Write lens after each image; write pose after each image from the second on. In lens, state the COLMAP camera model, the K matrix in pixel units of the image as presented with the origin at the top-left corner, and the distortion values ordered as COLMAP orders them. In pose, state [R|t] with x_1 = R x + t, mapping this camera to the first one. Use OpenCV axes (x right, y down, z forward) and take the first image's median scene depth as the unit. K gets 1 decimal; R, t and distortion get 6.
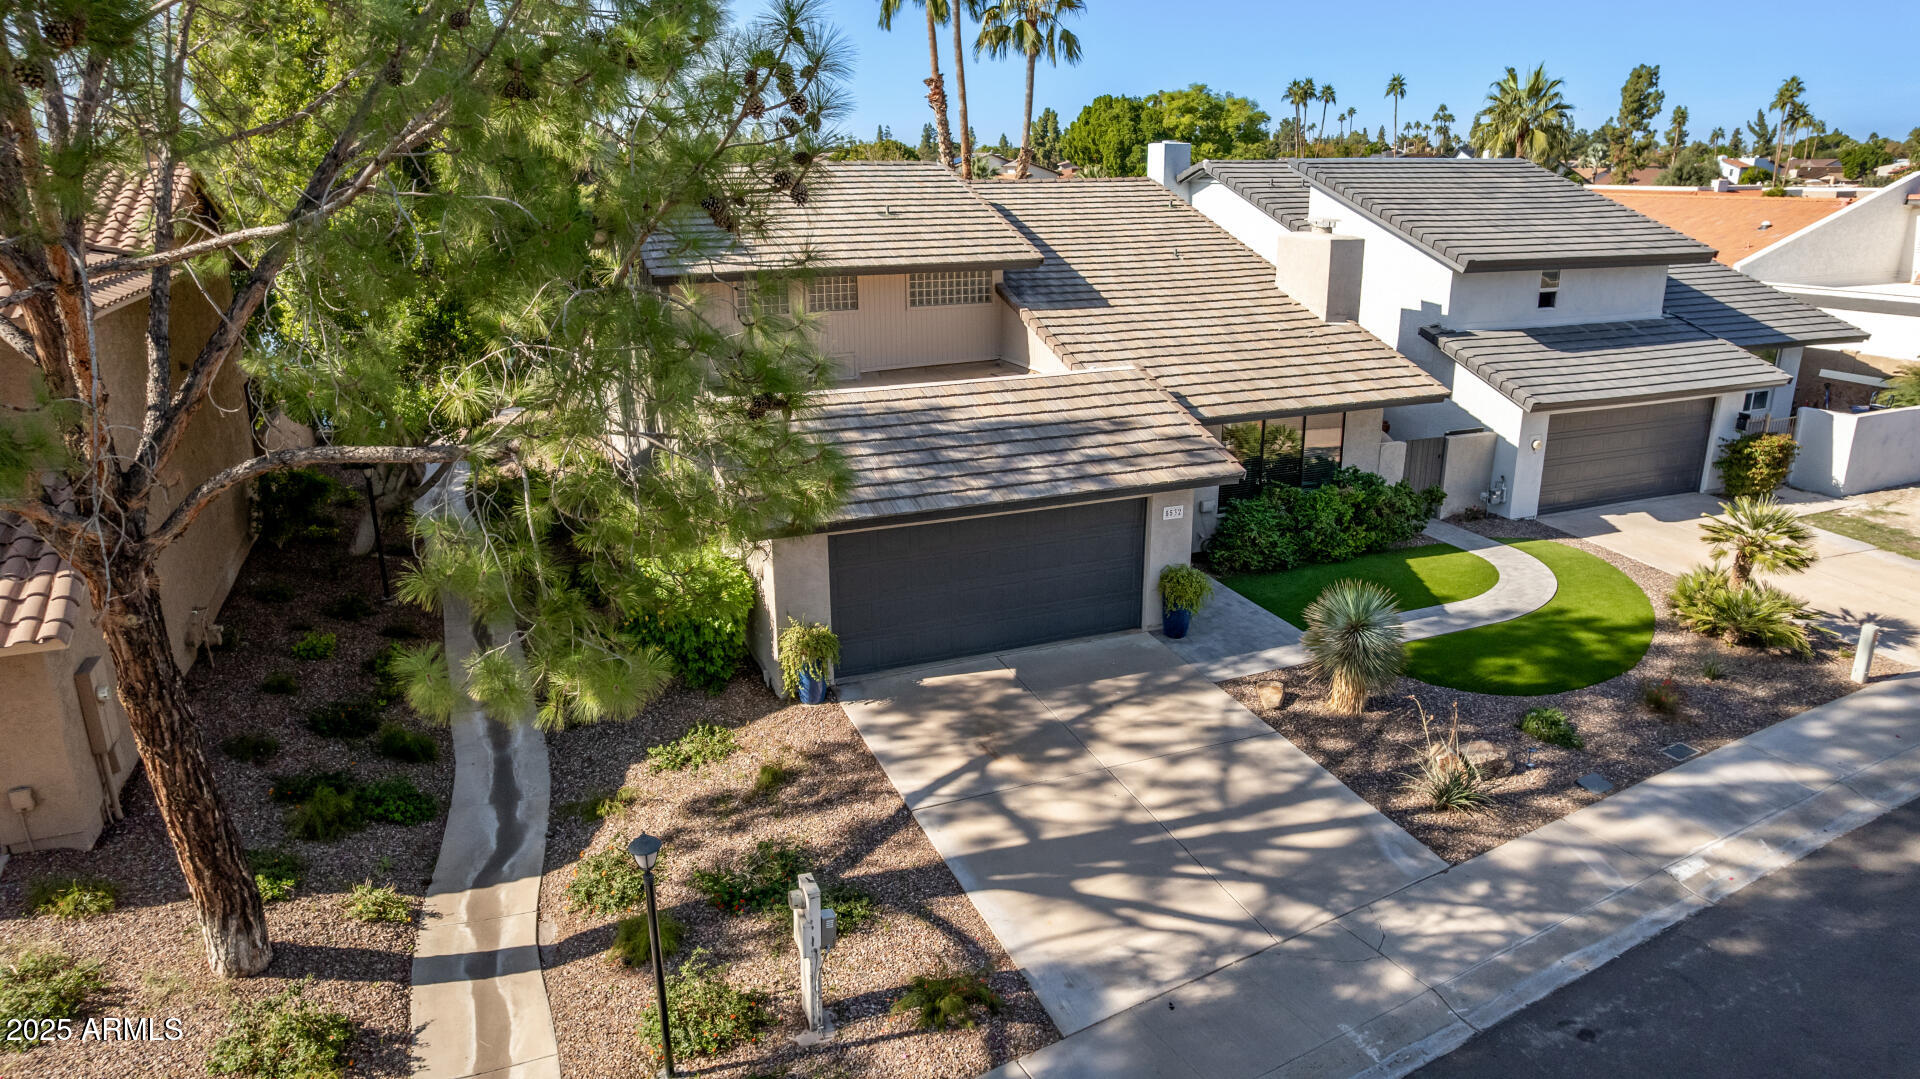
lens RADIAL K [[1232.8, 0, 963.5], [0, 1232.8, 554.4], [0, 0, 1]] dist [-0.076568, 0.069014]
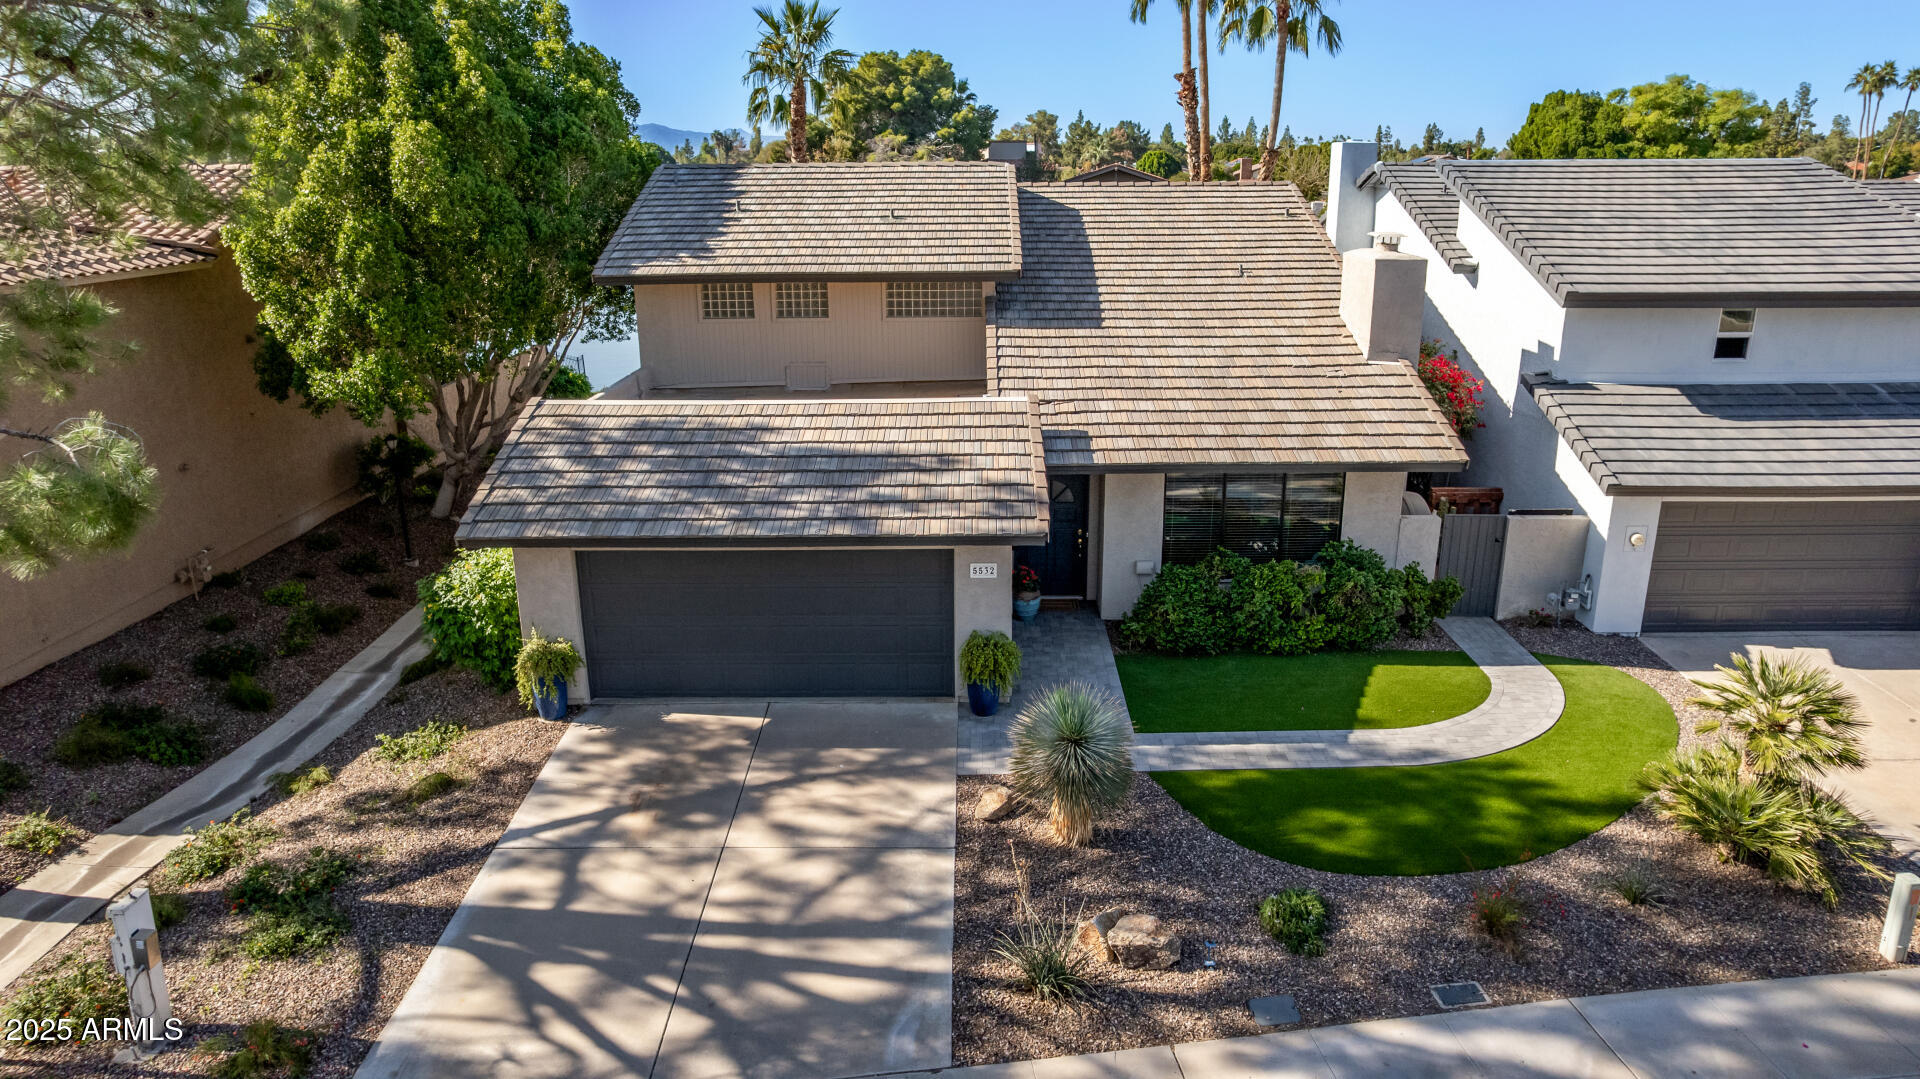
lens RADIAL K [[1232.8, 0, 963.5], [0, 1232.8, 554.4], [0, 0, 1]] dist [-0.076568, 0.069014]
pose [[0.921691, 0.118402, -0.369414, 0.490076], [-0.118474, 0.992700, 0.022581, -0.064971], [0.369391, 0.022953, 0.928990, 0.200458]]
